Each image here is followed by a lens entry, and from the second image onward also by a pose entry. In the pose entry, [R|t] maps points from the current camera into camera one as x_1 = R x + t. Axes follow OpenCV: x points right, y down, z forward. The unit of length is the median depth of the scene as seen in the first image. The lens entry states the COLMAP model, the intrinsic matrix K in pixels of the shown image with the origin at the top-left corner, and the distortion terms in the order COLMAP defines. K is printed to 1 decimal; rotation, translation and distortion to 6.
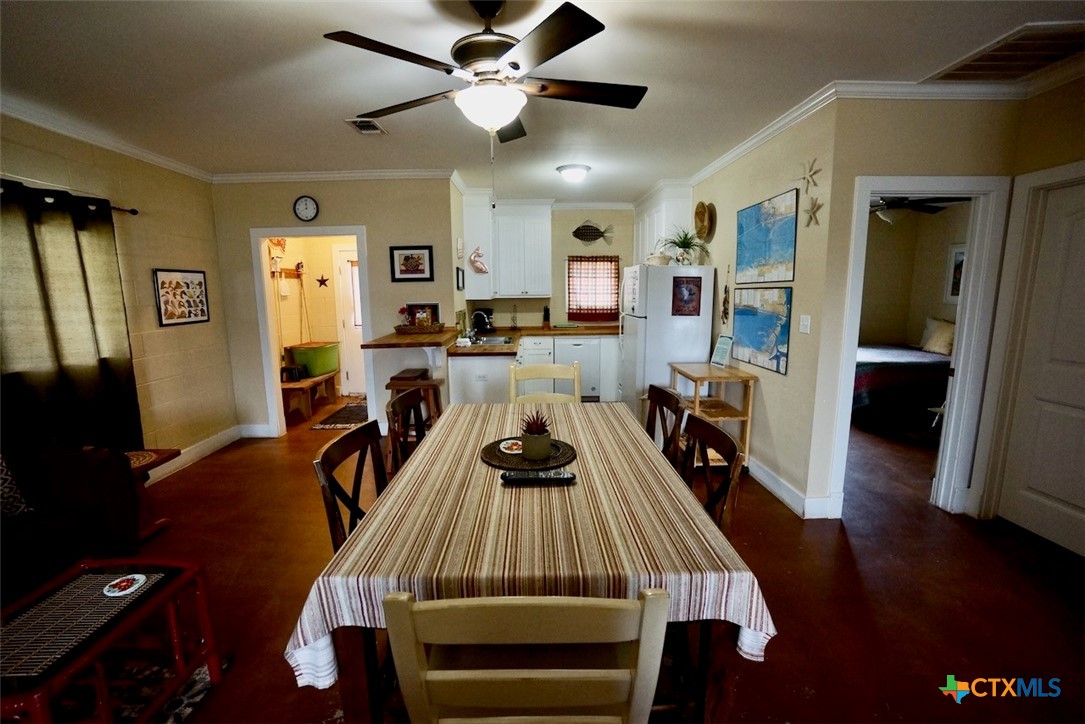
lens RADIAL K [[477.2, 0, 535.5], [0, 477.2, 368.7], [0, 0, 1]] dist [-0.049363, 0.015807]
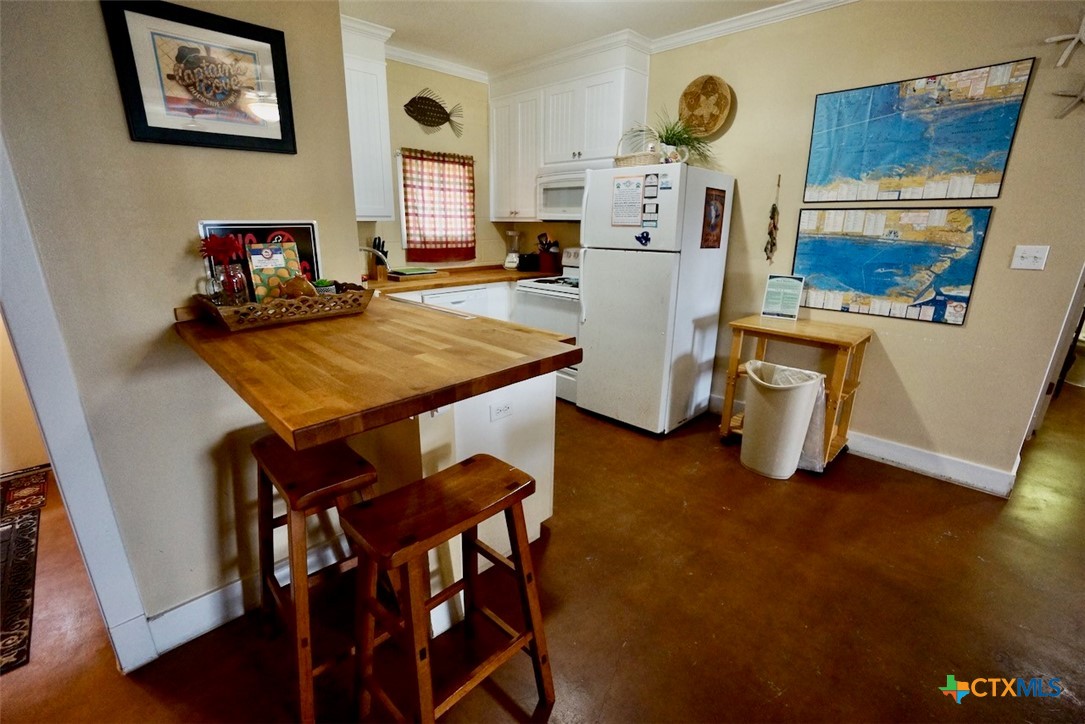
lens RADIAL K [[477.2, 0, 540.3], [0, 477.2, 366.9], [0, 0, 1]] dist [-0.049363, 0.015807]
pose [[0.717298, -0.183391, 0.672199, -0.340345], [0.096196, 0.981567, 0.165144, -0.078264], [-0.690094, -0.053795, 0.721718, 0.652565]]
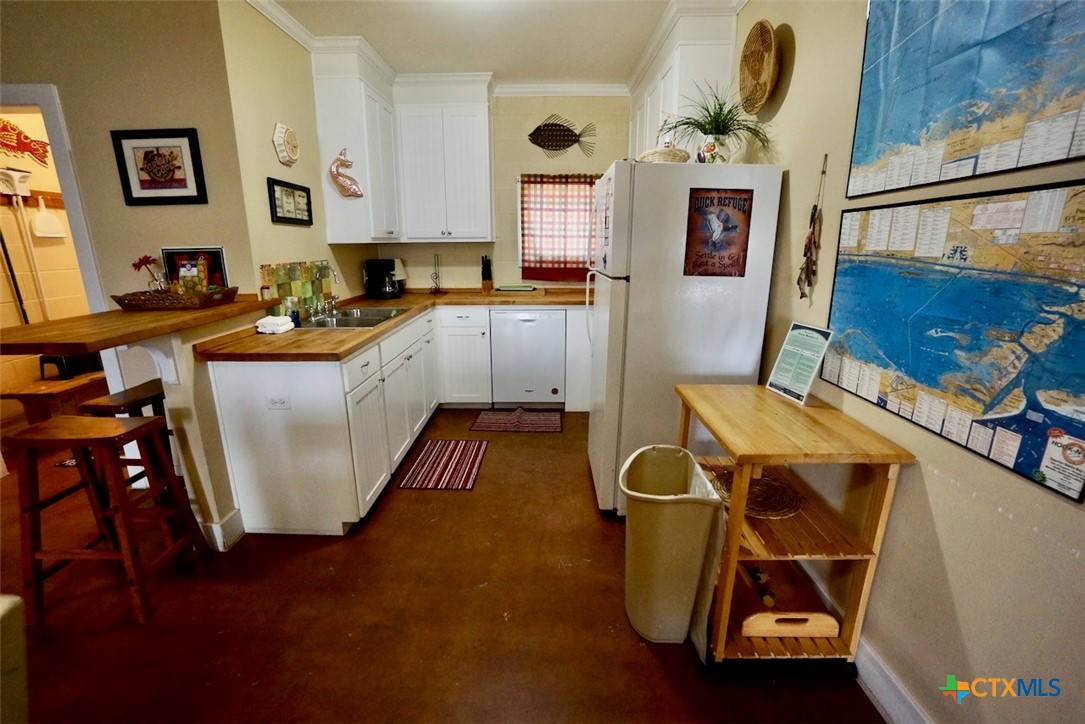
lens RADIAL K [[477.2, 0, 531.2], [0, 477.2, 368.9], [0, 0, 1]] dist [-0.049363, 0.015807]
pose [[0.999244, 0.015806, -0.035531, 0.151760], [-0.012346, 0.995348, 0.095549, -0.061479], [0.036876, -0.095038, 0.994790, 0.511543]]
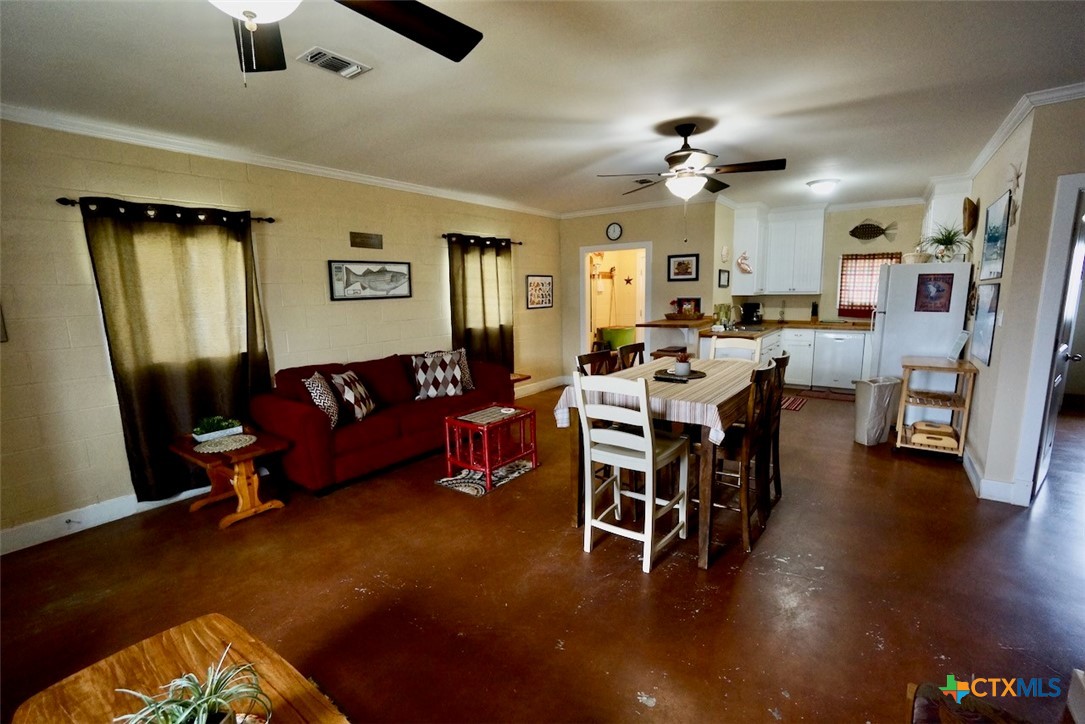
lens RADIAL K [[477.2, 0, 545.8], [0, 477.2, 367.3], [0, 0, 1]] dist [-0.049363, 0.015807]
pose [[0.805730, 0.089787, -0.585437, 0.236843], [-0.087336, 0.995649, 0.032501, 0.048624], [0.585808, 0.024943, 0.810066, -0.302764]]
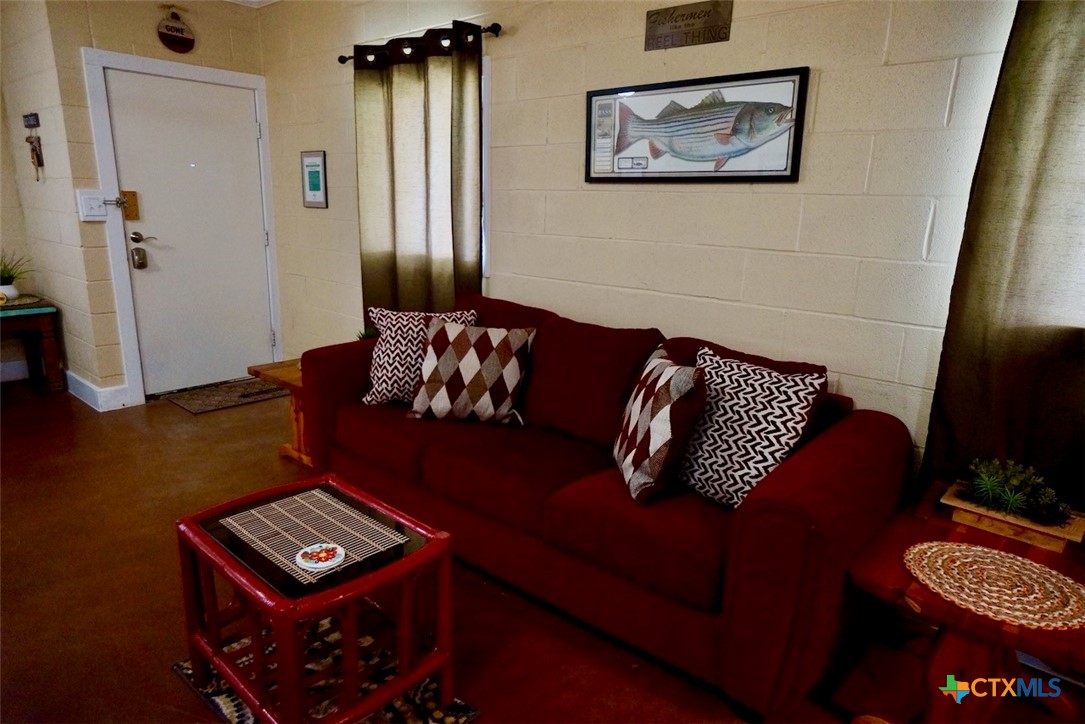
lens RADIAL K [[676.4, 0, 541.4], [0, 676.4, 366.9], [0, 0, 1]] dist [0.008085, 0.001398]
pose [[-0.673668, 0.174100, -0.718234, -0.147758], [-0.140847, 0.923797, 0.356036, -0.073805], [0.725488, 0.341011, -0.597811, 0.602924]]
